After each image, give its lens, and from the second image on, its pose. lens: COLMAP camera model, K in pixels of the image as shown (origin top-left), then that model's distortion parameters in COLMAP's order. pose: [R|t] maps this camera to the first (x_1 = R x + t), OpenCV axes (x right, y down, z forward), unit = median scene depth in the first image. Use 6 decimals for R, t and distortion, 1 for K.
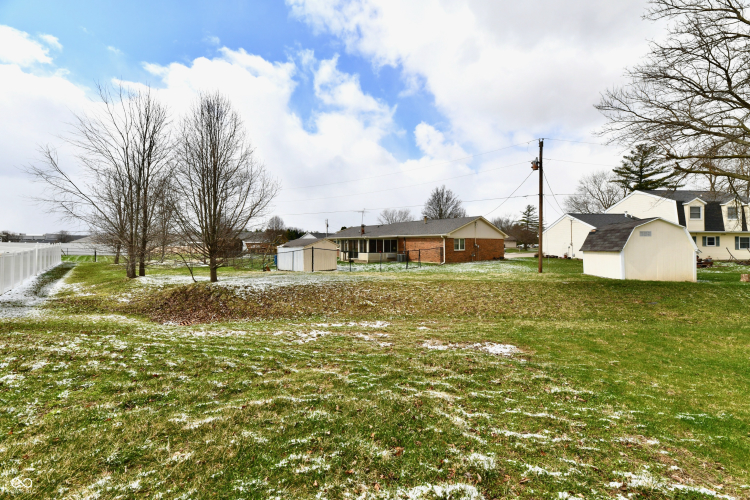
lens RADIAL K [[307.5, 0, 379.8], [0, 307.5, 241.5], [0, 0, 1]] dist [-0.001012, -0.003000]
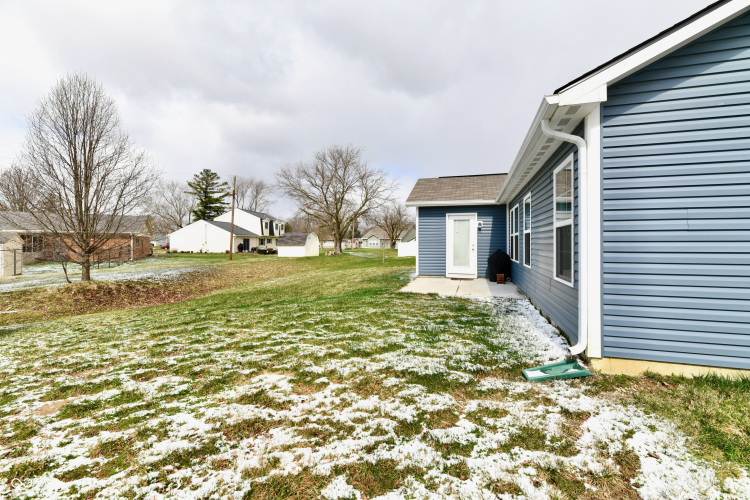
lens RADIAL K [[307.5, 0, 379.8], [0, 307.5, 241.5], [0, 0, 1]] dist [-0.001012, -0.003000]
pose [[0.182699, 0.008504, 0.983132, -0.654163], [-0.010967, 0.999918, -0.006611, 0.006205], [-0.983108, -0.009574, 0.182778, -0.007226]]
